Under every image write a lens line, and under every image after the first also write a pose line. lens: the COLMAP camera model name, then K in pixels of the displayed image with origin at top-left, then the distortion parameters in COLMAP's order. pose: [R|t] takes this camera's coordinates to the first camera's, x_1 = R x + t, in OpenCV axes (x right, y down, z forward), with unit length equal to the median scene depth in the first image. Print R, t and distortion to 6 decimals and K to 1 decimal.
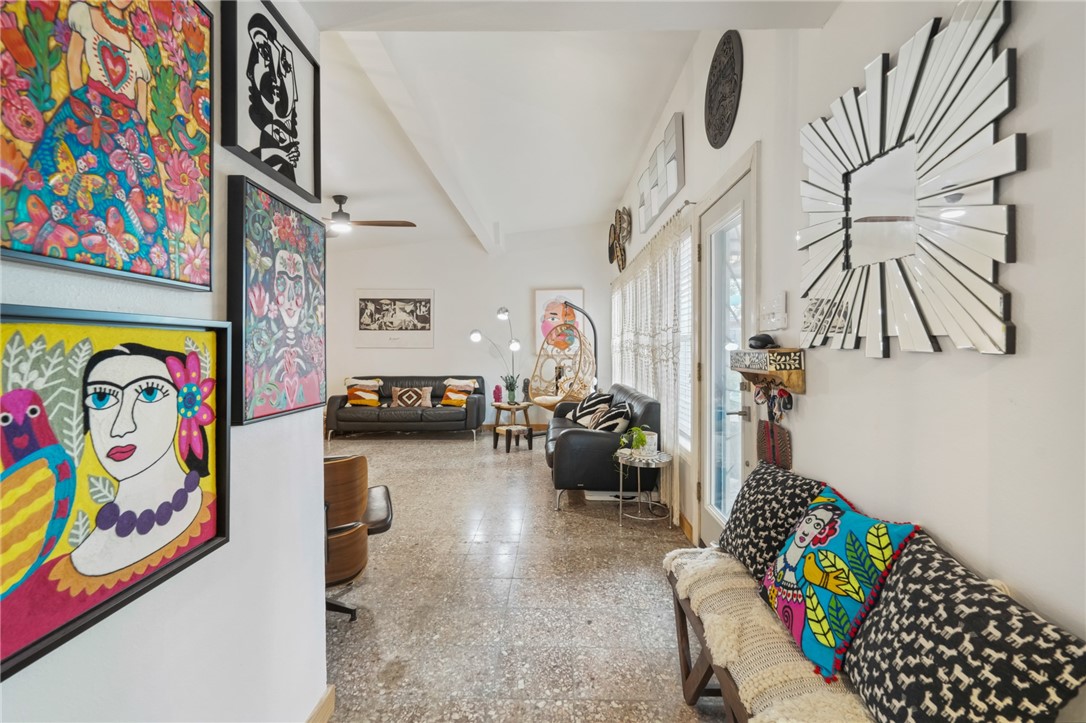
lens RADIAL K [[487.0, 0, 552.3], [0, 487.0, 348.1], [0, 0, 1]] dist [0.001316, 0.000042]
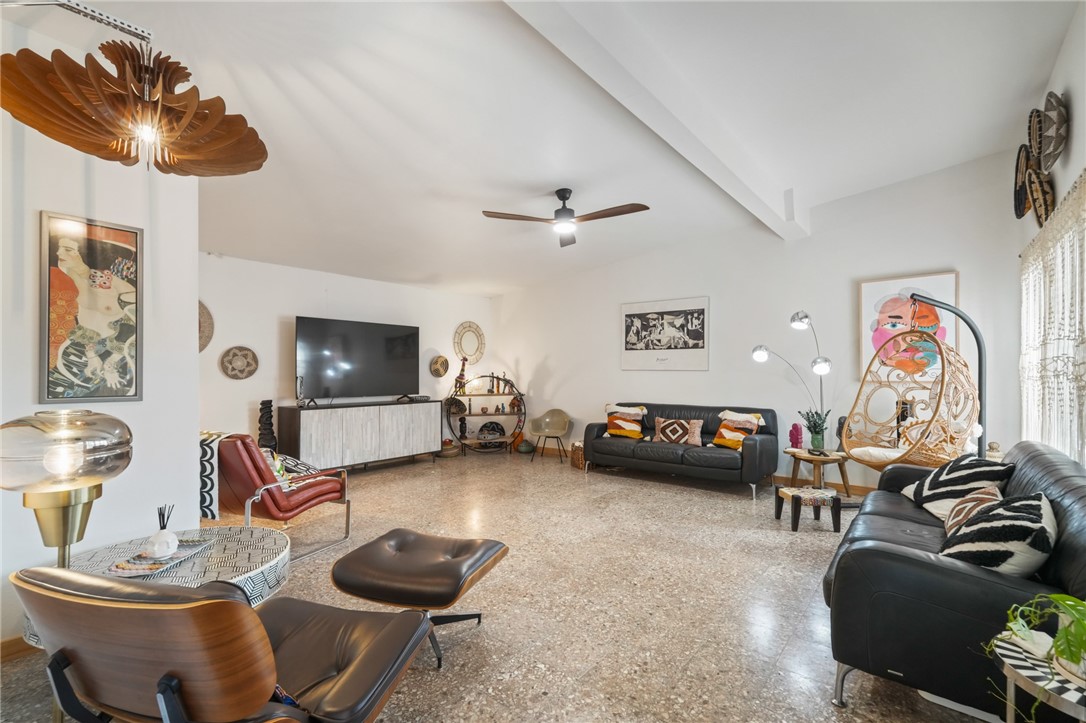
lens RADIAL K [[487.0, 0, 543.6], [0, 487.0, 369.6], [0, 0, 1]] dist [0.001316, 0.000042]
pose [[0.779936, 0.000289, -0.625859, 0.045853], [-0.000219, 1.000000, 0.000189, -0.002029], [0.625859, -0.000010, 0.779936, 0.229745]]
